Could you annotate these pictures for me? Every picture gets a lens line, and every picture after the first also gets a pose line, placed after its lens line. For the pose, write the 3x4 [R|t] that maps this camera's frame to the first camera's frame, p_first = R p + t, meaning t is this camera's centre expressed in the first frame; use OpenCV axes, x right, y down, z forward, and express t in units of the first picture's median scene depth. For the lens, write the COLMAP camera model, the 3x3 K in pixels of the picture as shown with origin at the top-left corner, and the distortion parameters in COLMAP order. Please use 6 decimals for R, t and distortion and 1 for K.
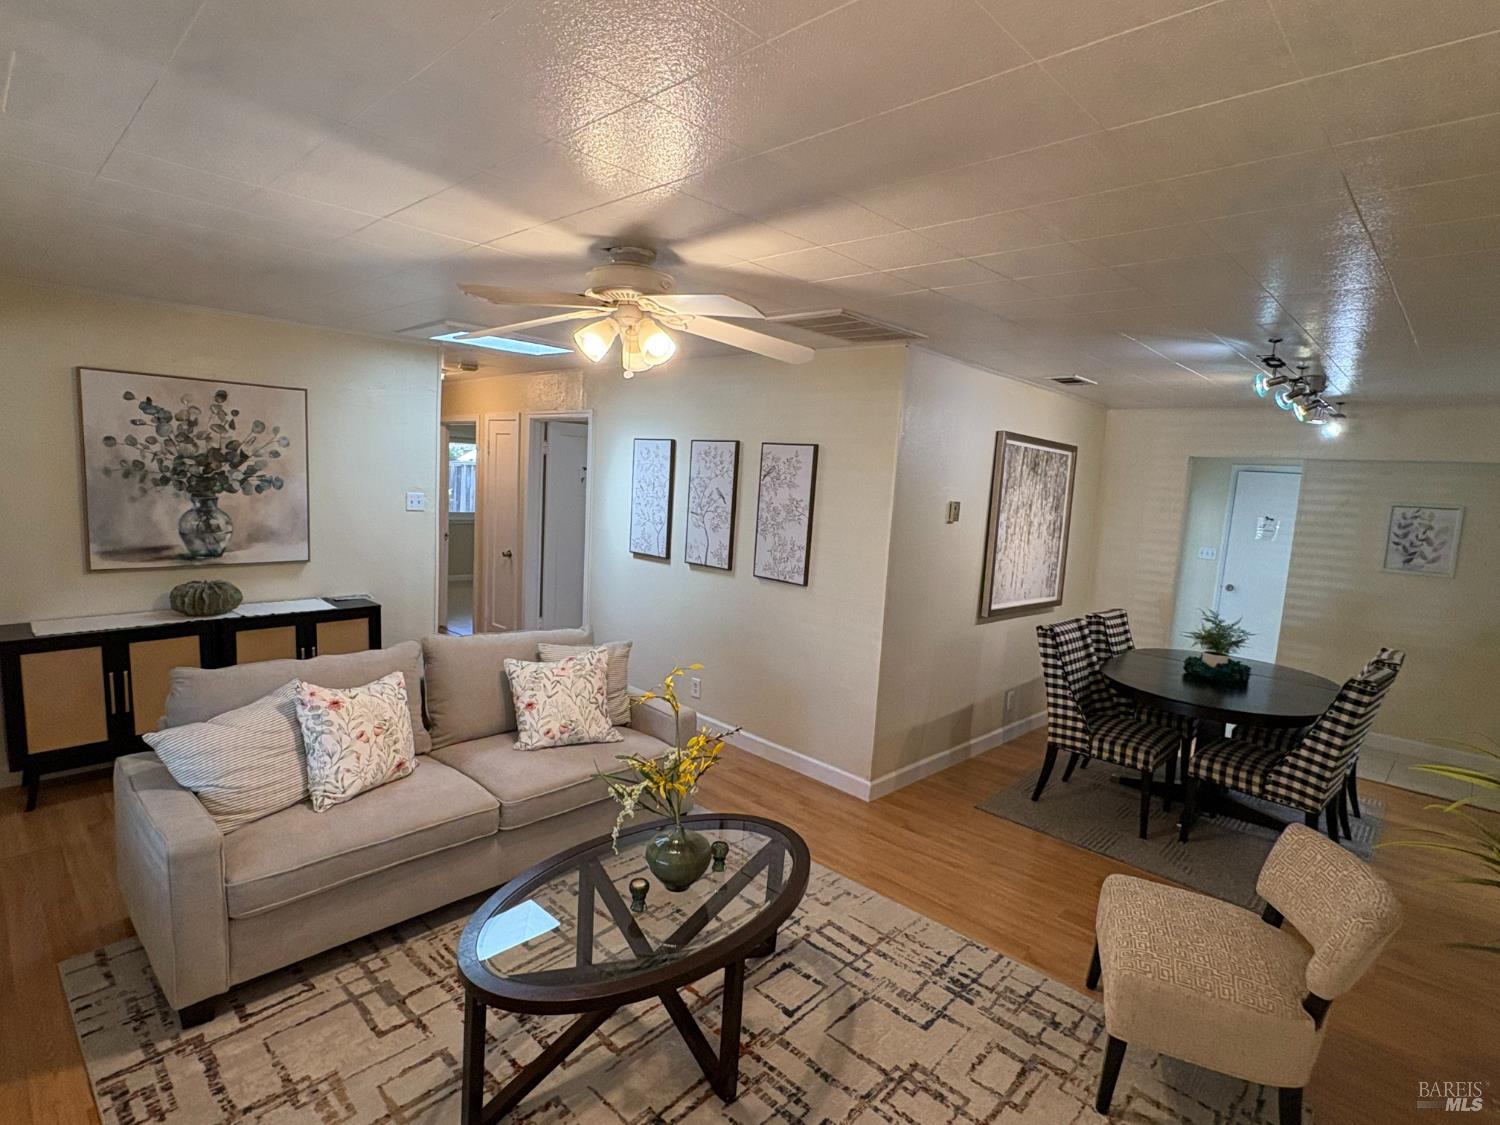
lens RADIAL K [[763.8, 0, 740.9], [0, 763.8, 562.7], [0, 0, 1]] dist [-0.005875, 0.006311]
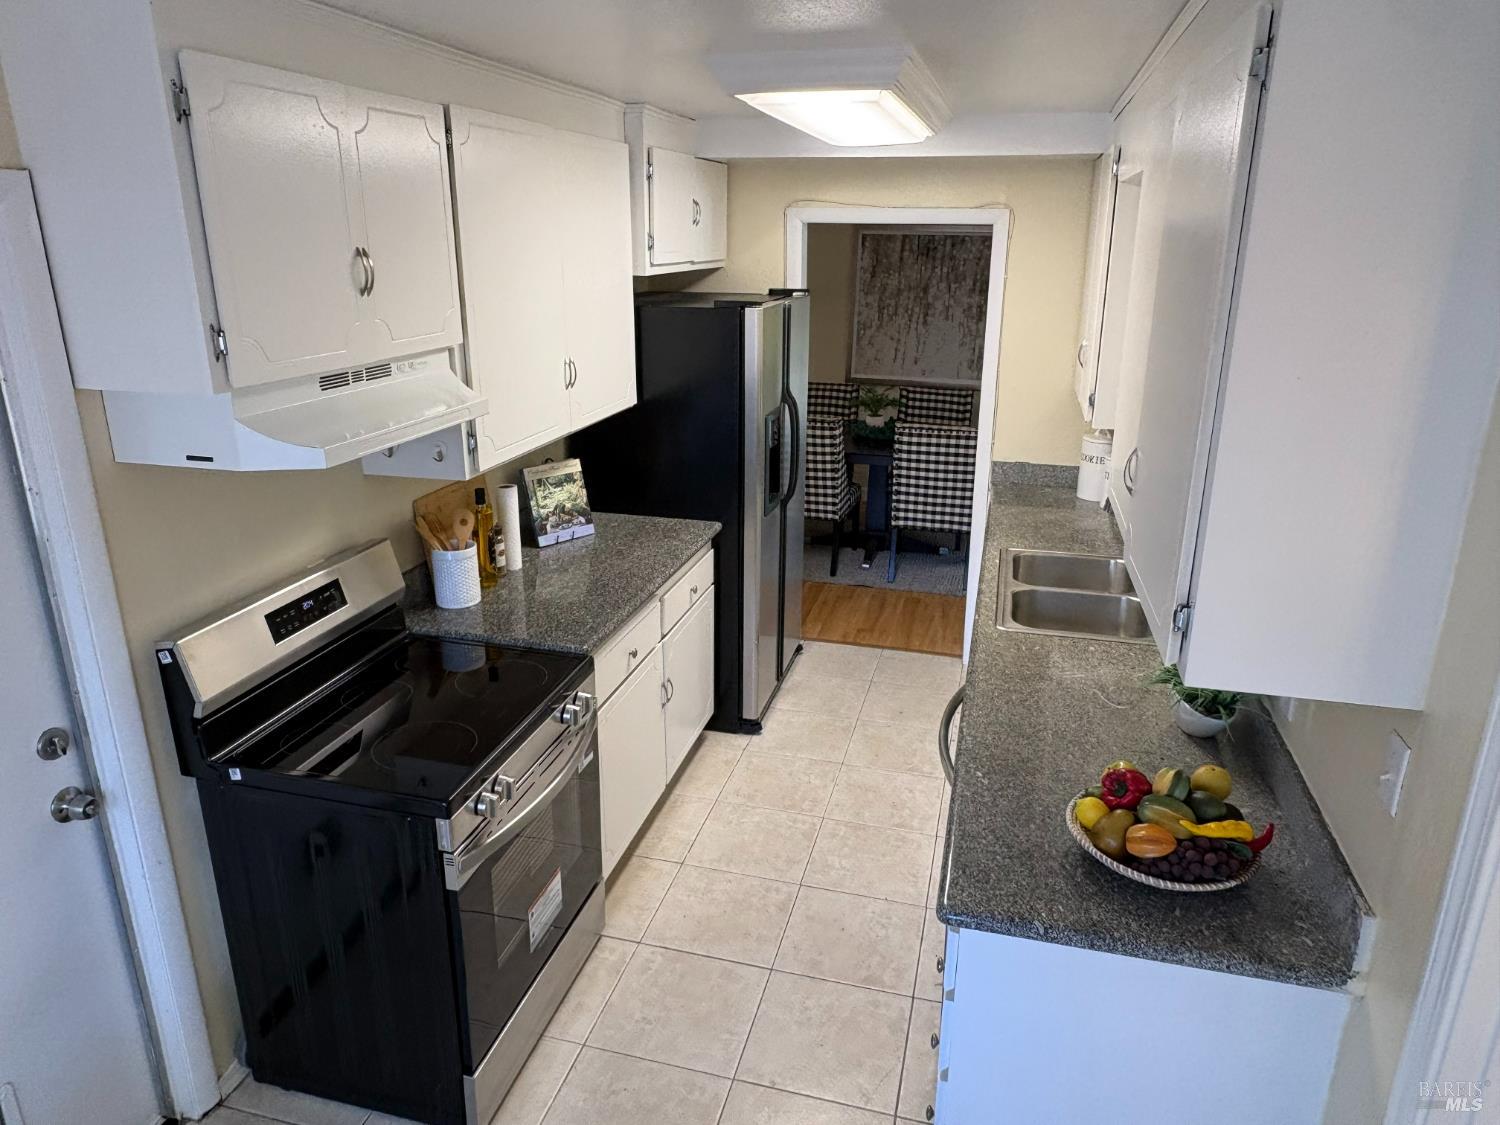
lens RADIAL K [[993.0, 0, 742.1], [0, 993.0, 563.6], [0, 0, 1]] dist [-0.004831, 0.004179]
pose [[0.486154, 0.214746, -0.847076, 1.799285], [-0.072595, 0.975910, 0.205743, 0.042906], [0.870853, -0.038529, 0.490032, 0.056636]]
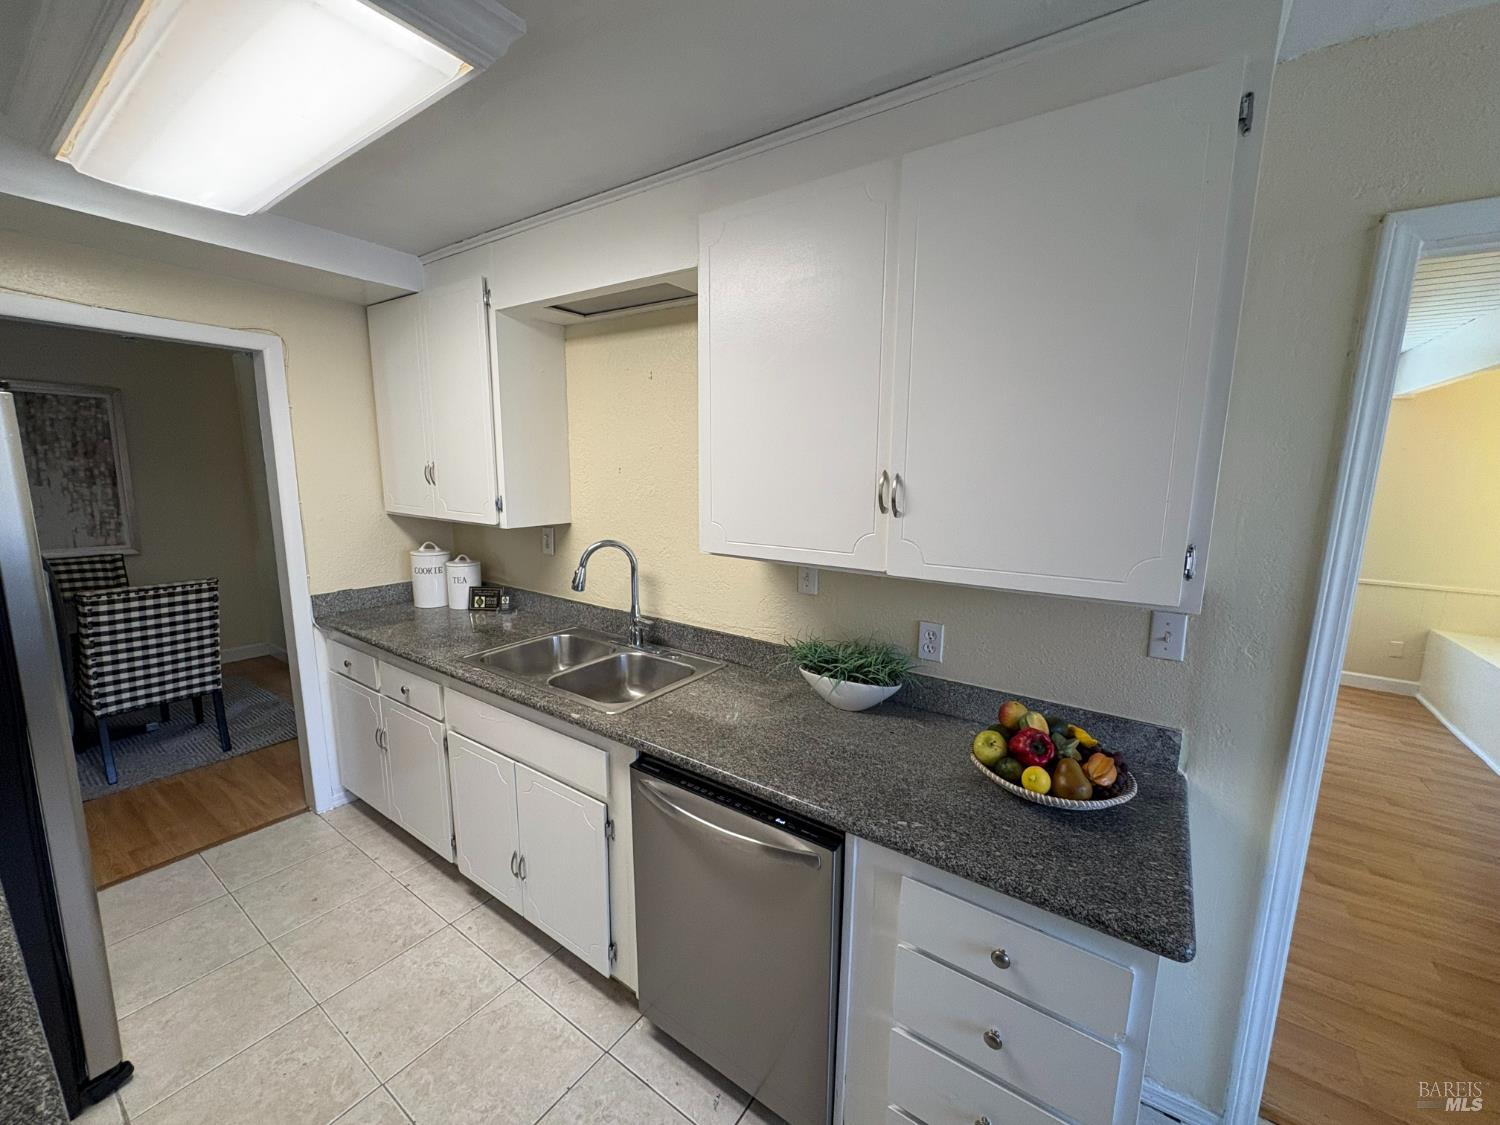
lens RADIAL K [[600.2, 0, 748.7], [0, 600.2, 557.8], [0, 0, 1]] dist [-0.000677, 0.000320]
pose [[0.985190, -0.073248, 0.155031, 1.361607], [0.066047, 0.996507, 0.051110, 0.093816], [-0.158234, -0.040114, 0.986587, 0.133640]]
